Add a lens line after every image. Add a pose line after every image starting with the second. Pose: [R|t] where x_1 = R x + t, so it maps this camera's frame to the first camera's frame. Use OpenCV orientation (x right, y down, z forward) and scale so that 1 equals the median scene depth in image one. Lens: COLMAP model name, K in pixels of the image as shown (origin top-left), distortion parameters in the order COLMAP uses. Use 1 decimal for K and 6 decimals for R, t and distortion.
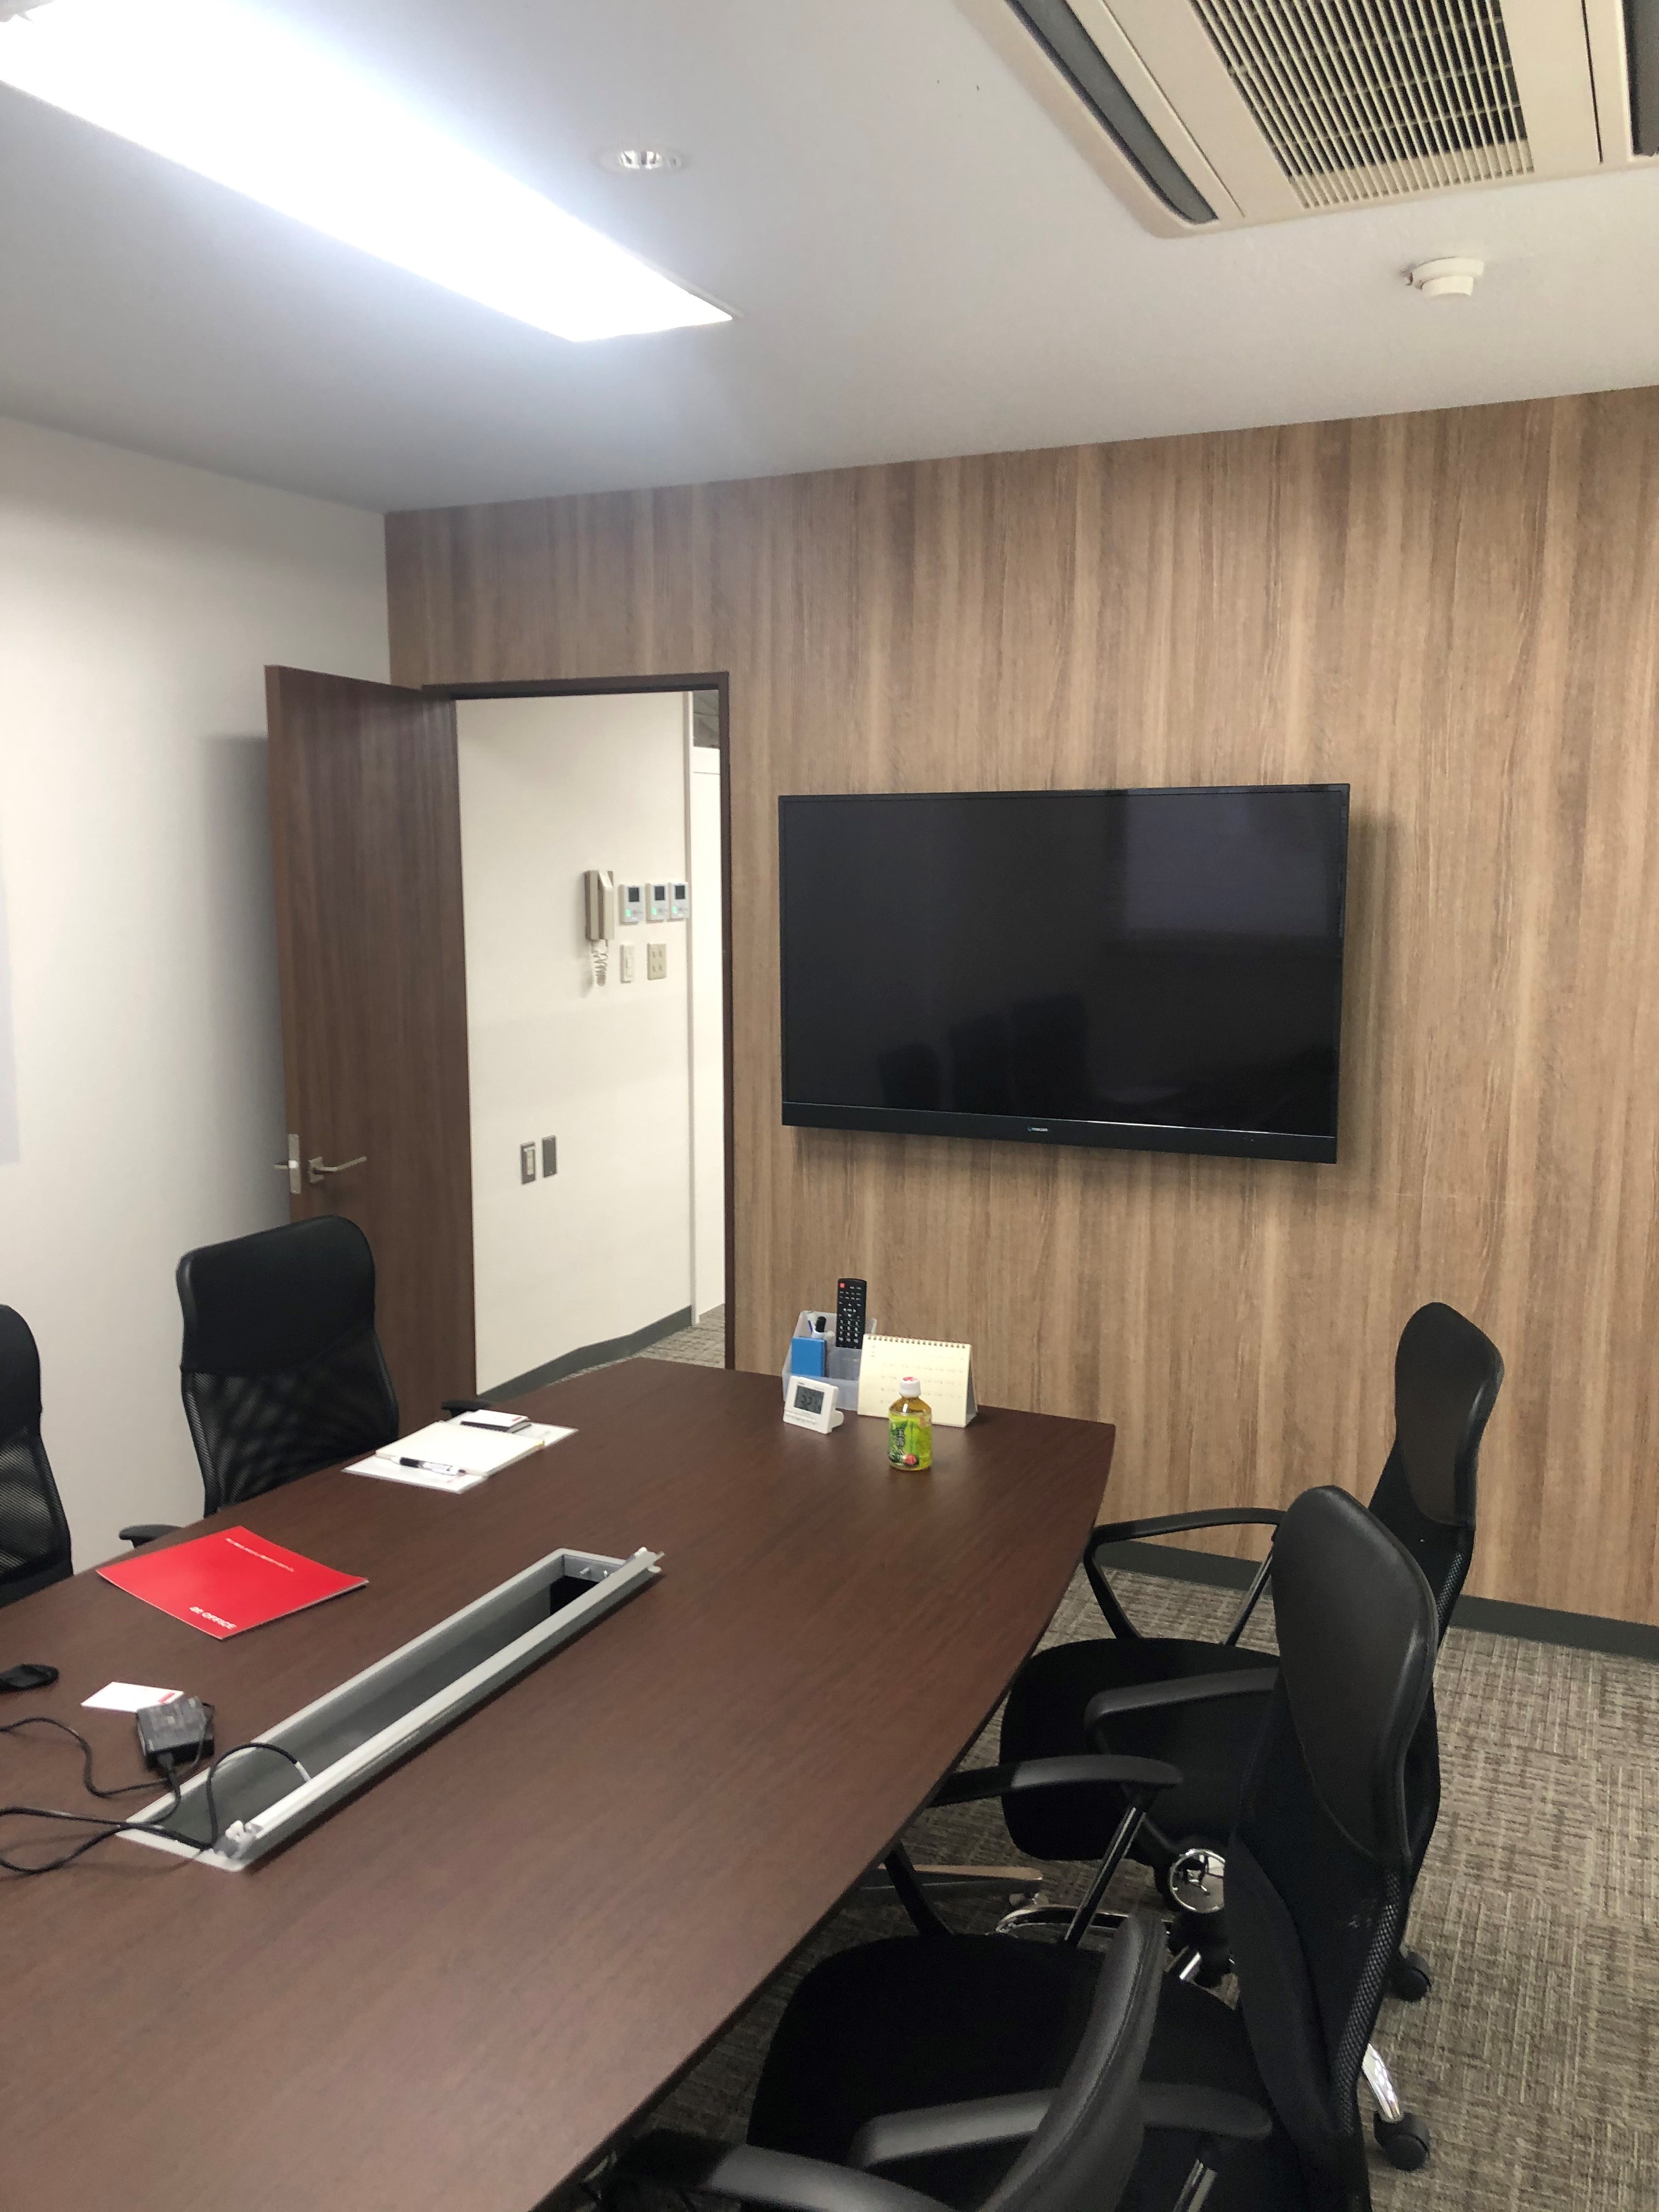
lens RADIAL K [[1798.3, 0, 826.1], [0, 1798.3, 1116.1], [0, 0, 1]] dist [0.004227, 0.001859]
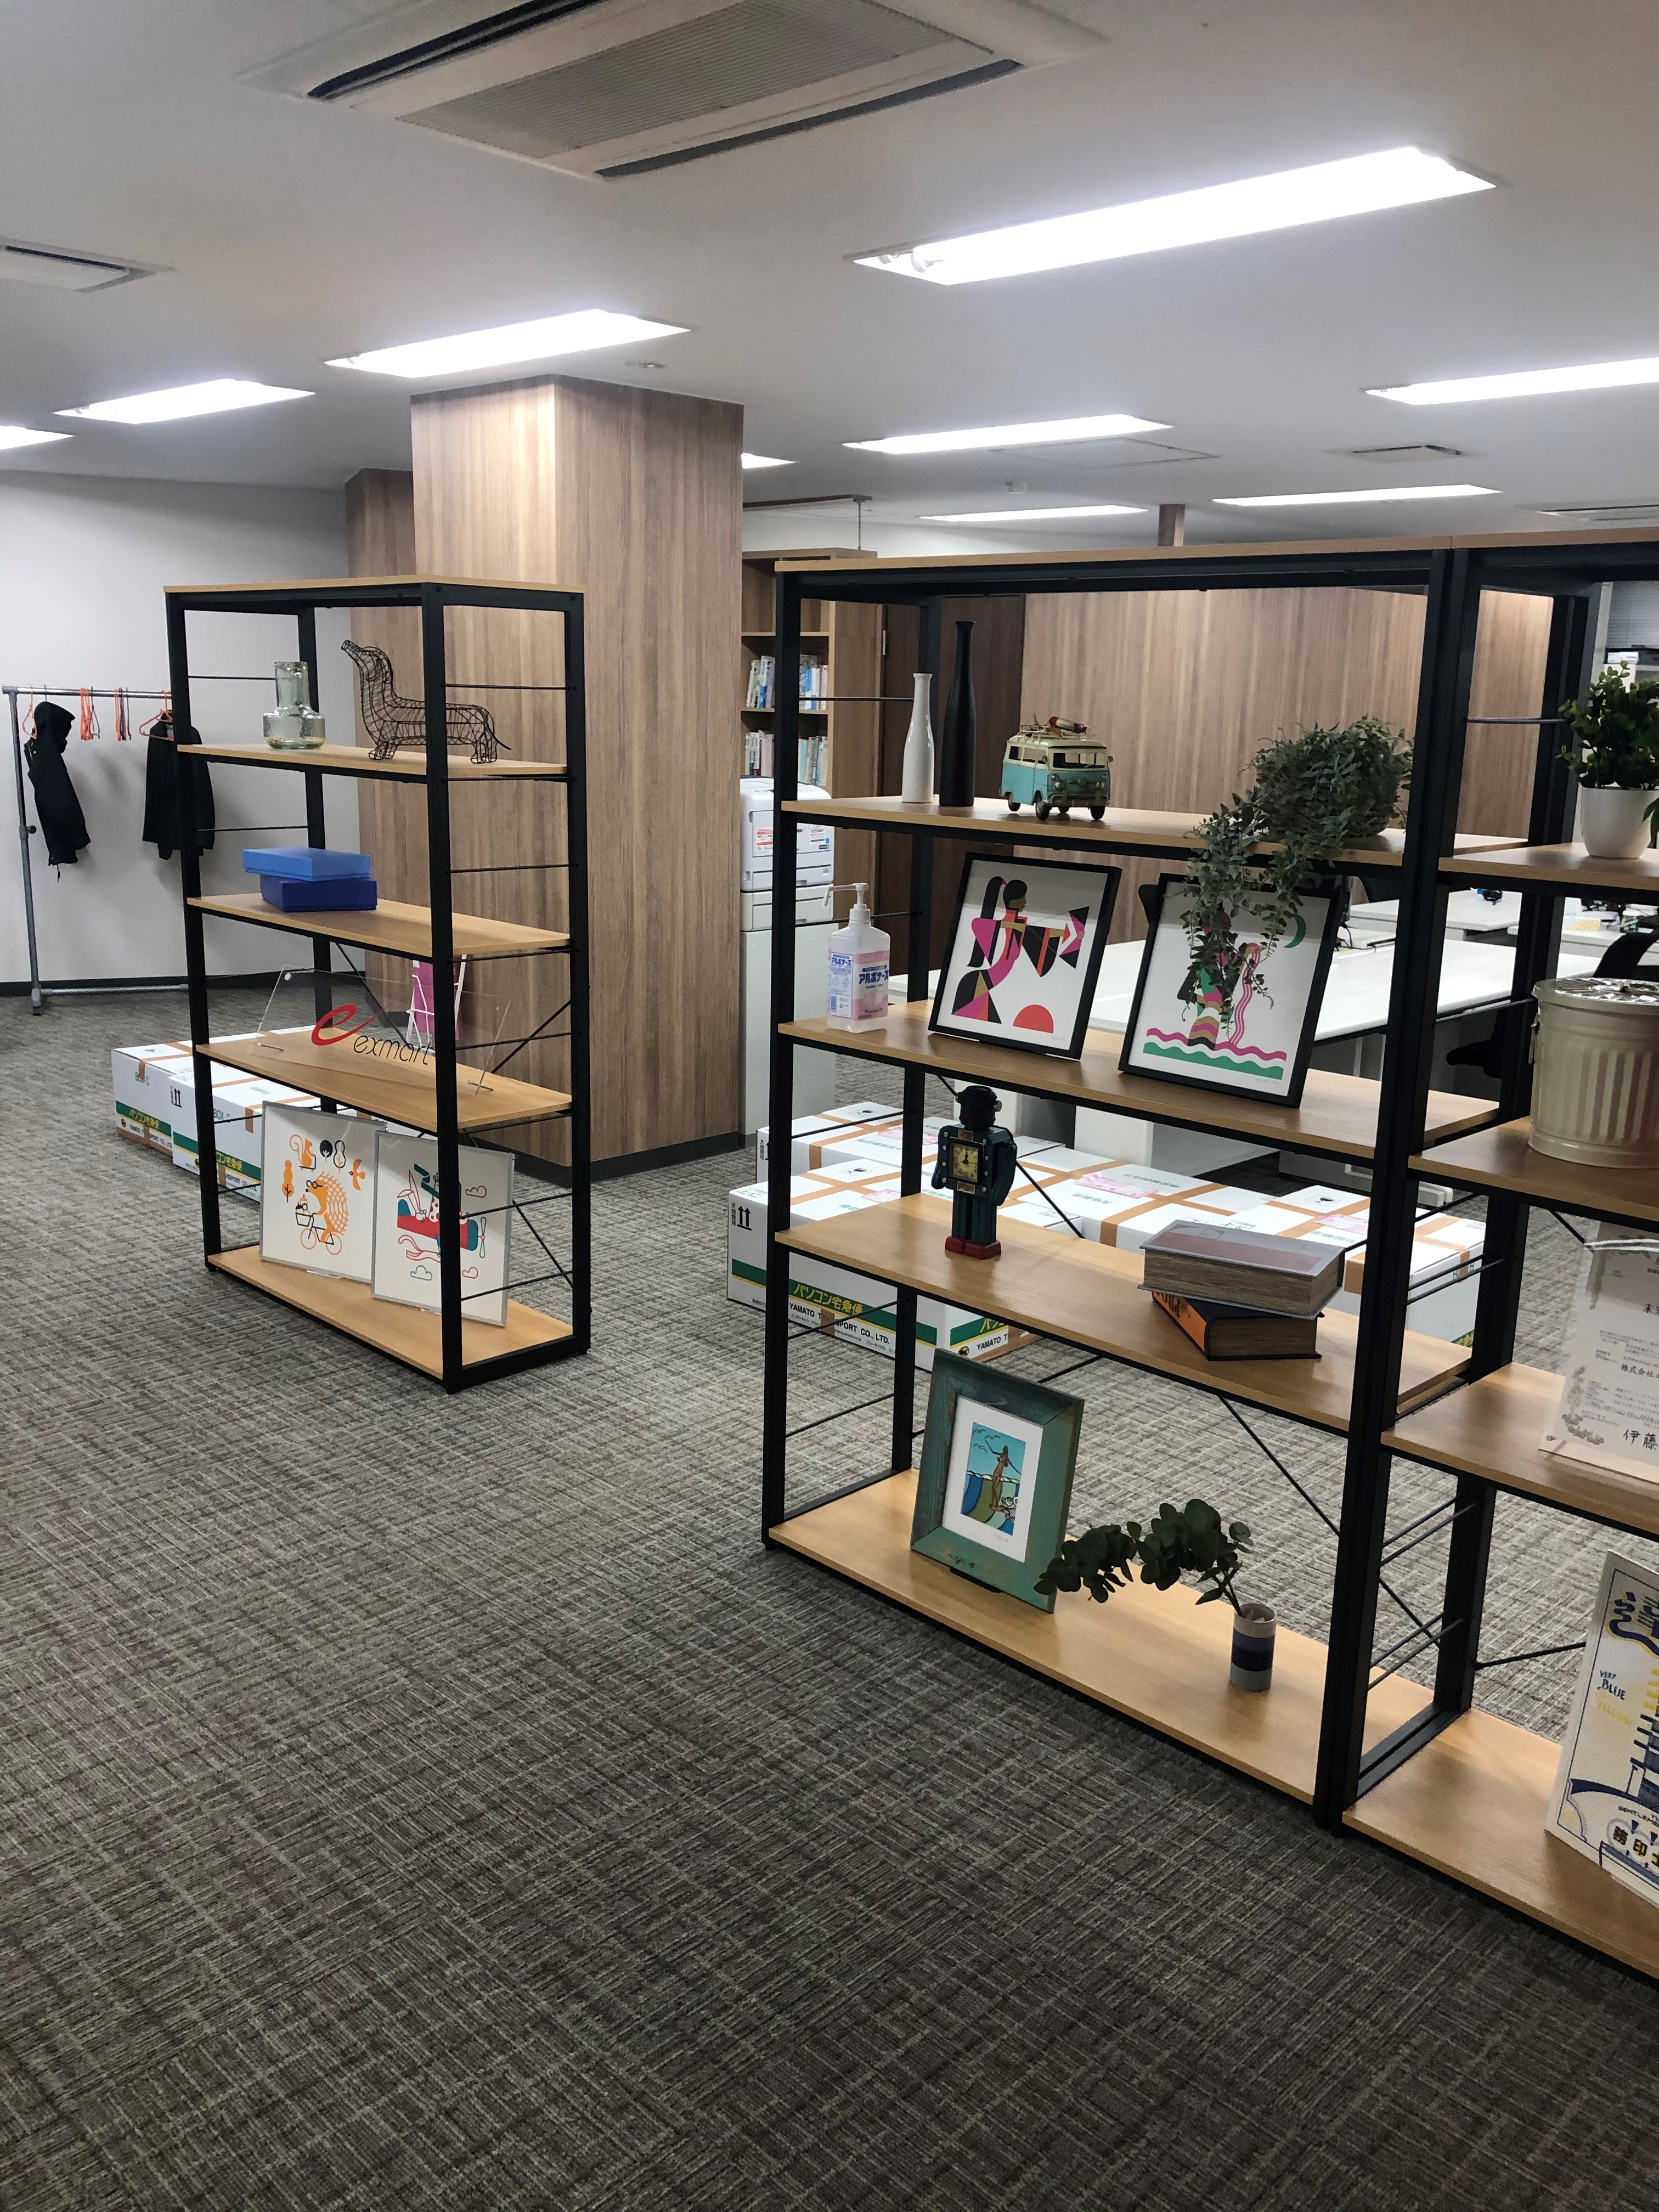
lens RADIAL K [[1798.3, 0, 829.6], [0, 1798.3, 1101.3], [0, 0, 1]] dist [0.004227, 0.001859]
pose [[0.329923, -0.209606, 0.920443, -1.078081], [0.109605, 0.976949, 0.183187, -0.068928], [-0.937623, 0.040448, 0.345292, 0.307606]]
